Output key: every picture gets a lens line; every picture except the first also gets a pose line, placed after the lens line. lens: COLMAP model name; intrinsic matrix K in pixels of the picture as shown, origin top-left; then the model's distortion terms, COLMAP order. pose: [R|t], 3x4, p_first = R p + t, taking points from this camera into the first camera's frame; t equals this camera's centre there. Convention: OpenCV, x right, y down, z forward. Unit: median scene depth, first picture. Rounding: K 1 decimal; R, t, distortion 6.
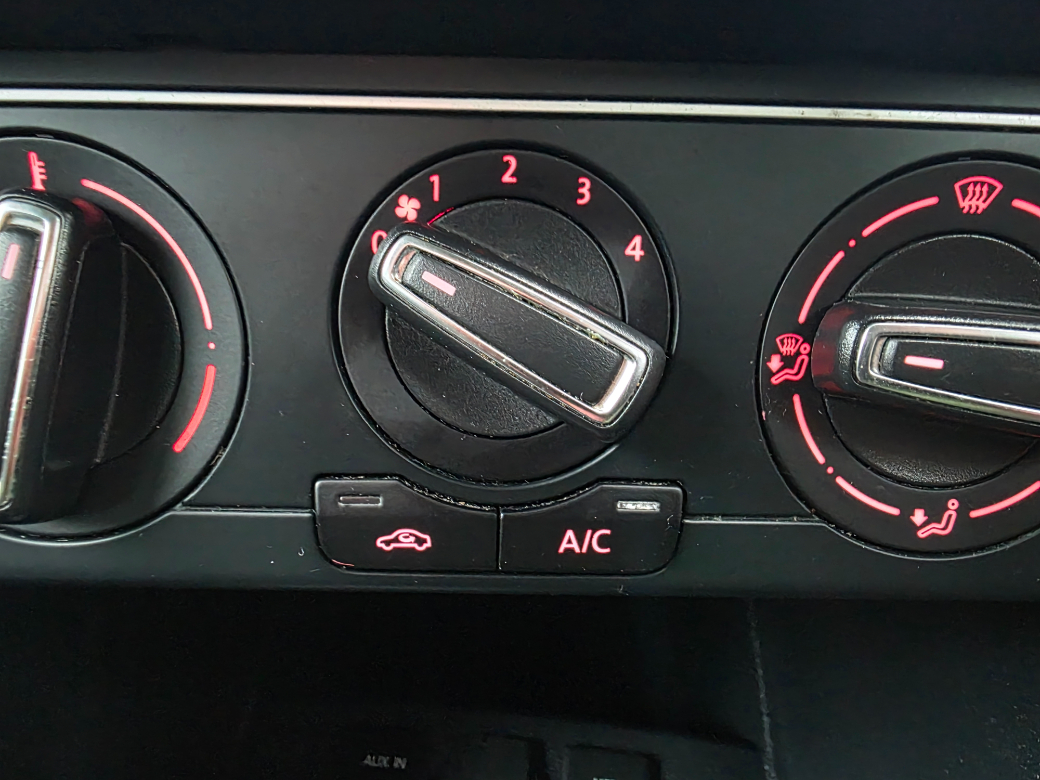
lens RADIAL K [[697.0, 0, 521.2], [0, 697.0, 466.1], [0, 0, 1]] dist [0.001716, -0.000132]
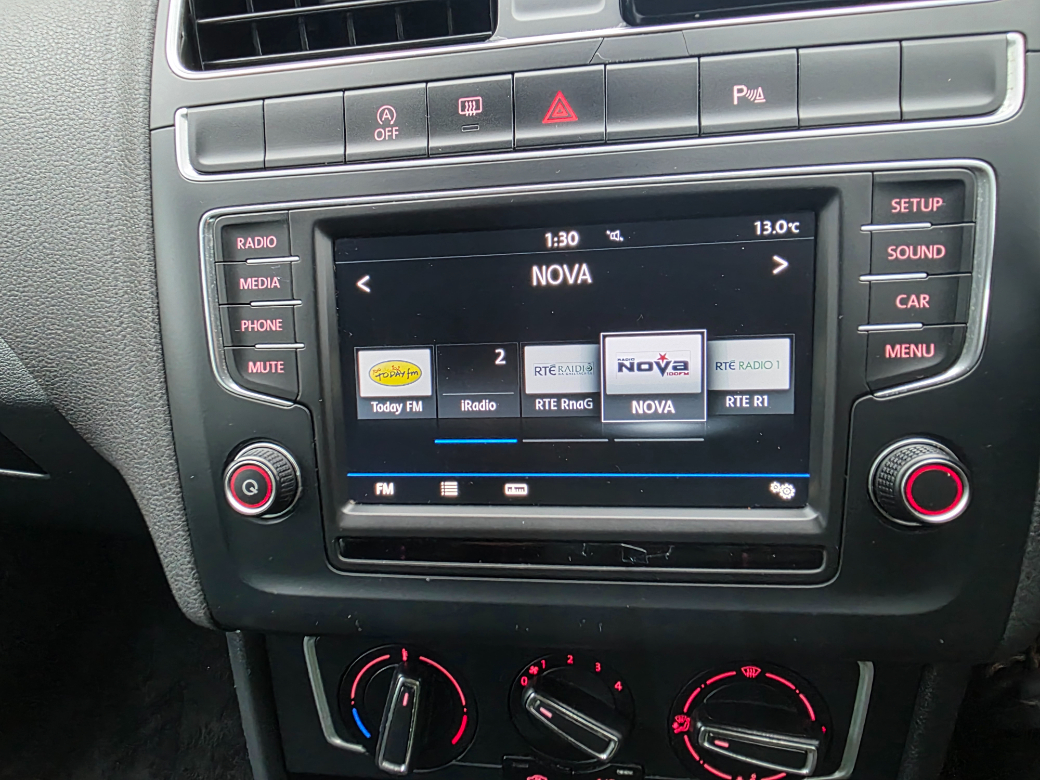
lens RADIAL K [[696.3, 0, 516.5], [0, 696.3, 459.2], [0, 0, 1]] dist [0.002627, -0.001149]
pose [[0.983084, -0.024290, -0.181536, 0.275528], [0.039900, 0.995764, 0.082833, -1.367725], [0.178755, -0.088675, 0.979889, -1.555349]]
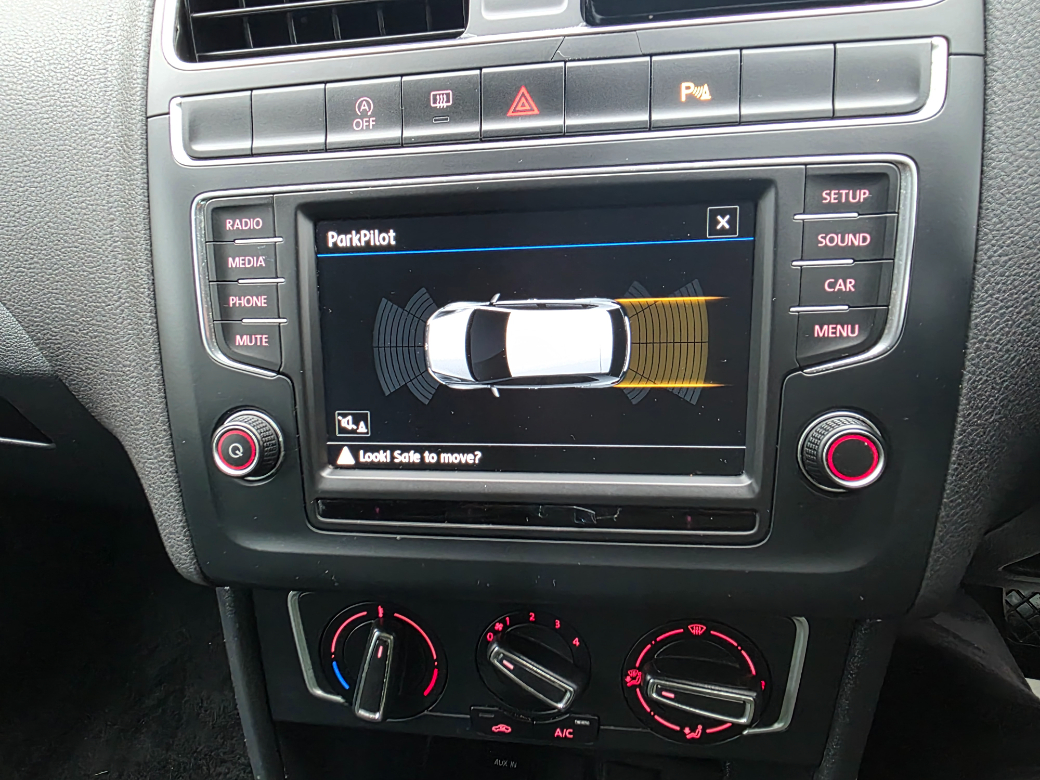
lens RADIAL K [[697.0, 0, 521.2], [0, 697.0, 466.1], [0, 0, 1]] dist [0.001716, -0.000132]
pose [[0.982072, -0.005475, -0.188429, 0.471705], [0.024928, 0.994572, 0.101024, -1.289901], [0.186853, -0.103910, 0.976877, -1.728681]]
